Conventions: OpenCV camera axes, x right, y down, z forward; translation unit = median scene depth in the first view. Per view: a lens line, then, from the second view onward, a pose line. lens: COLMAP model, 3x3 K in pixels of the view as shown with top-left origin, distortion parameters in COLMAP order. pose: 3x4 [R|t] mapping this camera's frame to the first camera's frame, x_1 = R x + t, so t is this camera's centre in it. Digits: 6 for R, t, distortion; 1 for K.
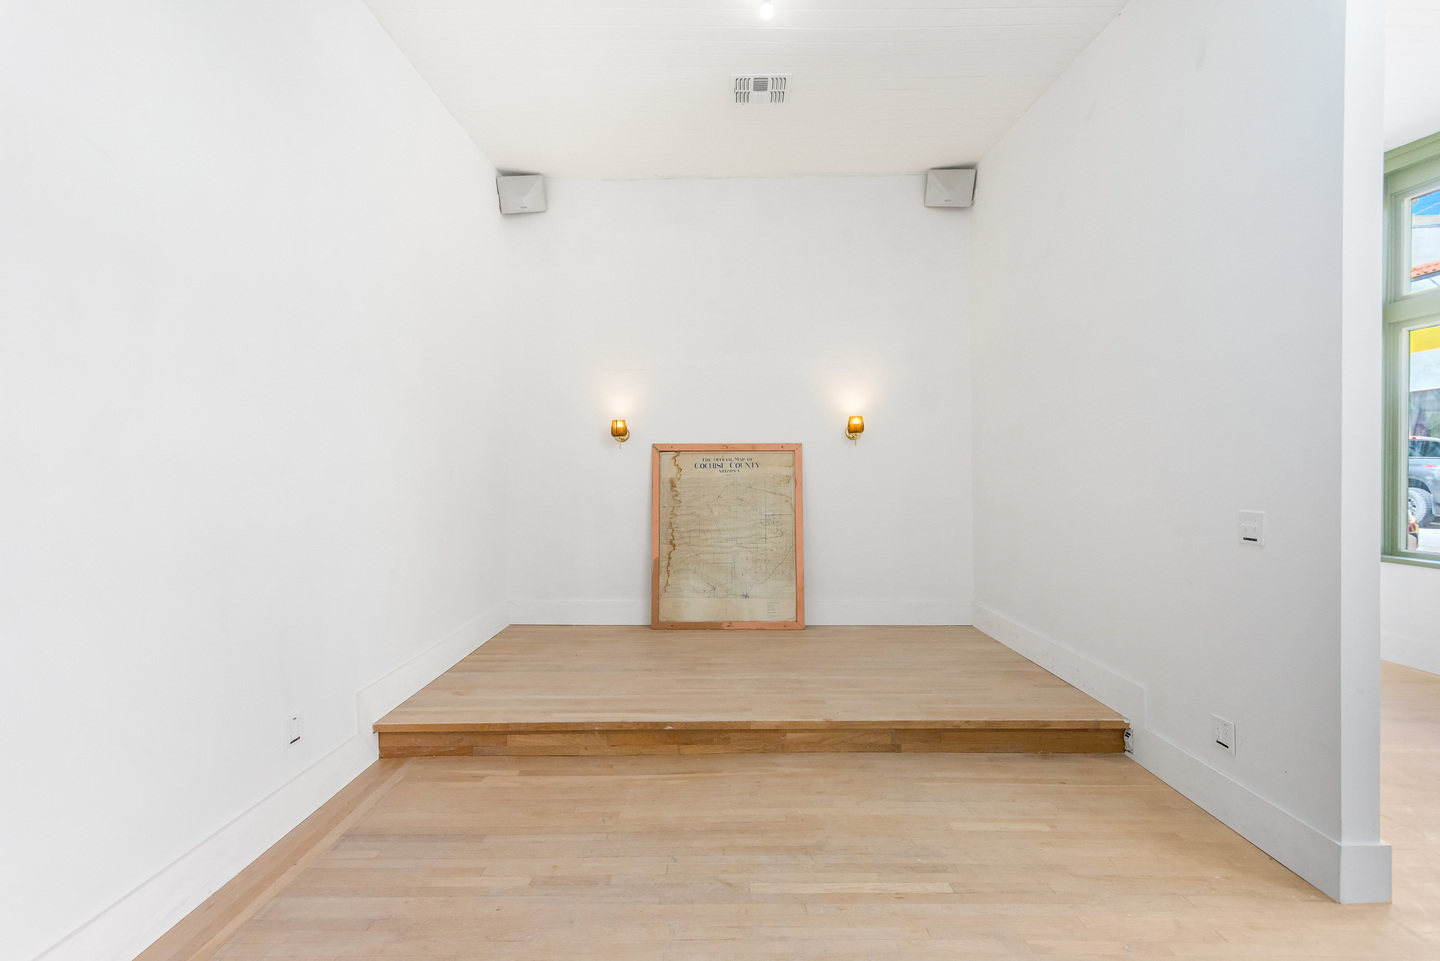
lens RADIAL K [[687.1, 0, 725.3], [0, 687.1, 485.2], [0, 0, 1]] dist [0.003751, 0.000008]
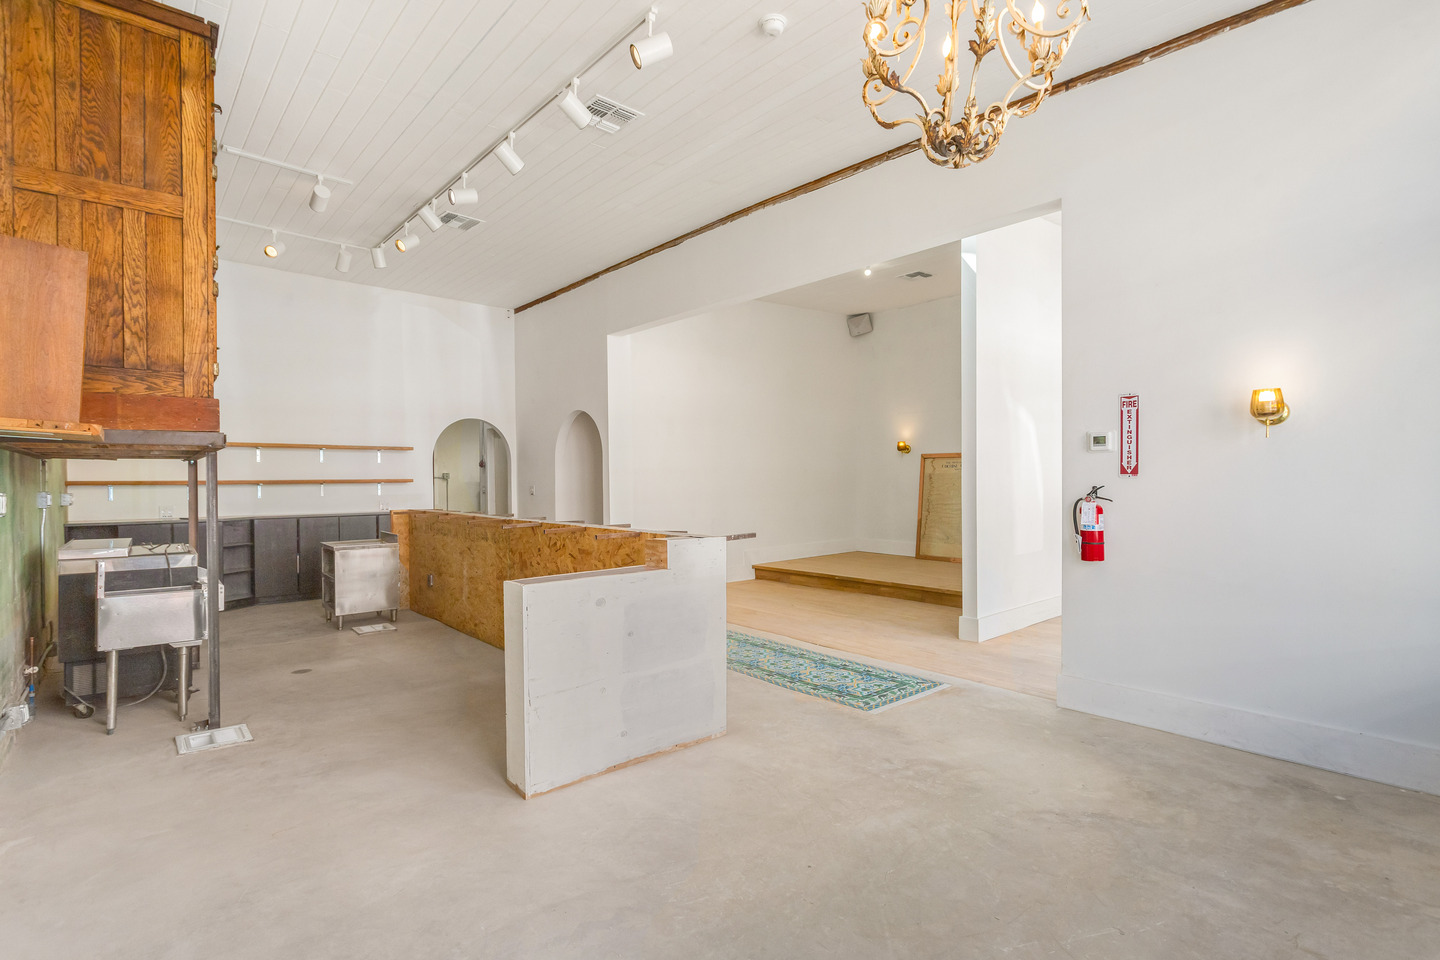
lens RADIAL K [[687.1, 0, 718.2], [0, 687.1, 478.8], [0, 0, 1]] dist [0.003751, 0.000008]
pose [[0.652832, 0.001094, -0.757502, 0.894896], [0.001528, 0.999995, 0.002761, -0.002426], [0.757501, -0.002960, 0.652827, -0.544852]]
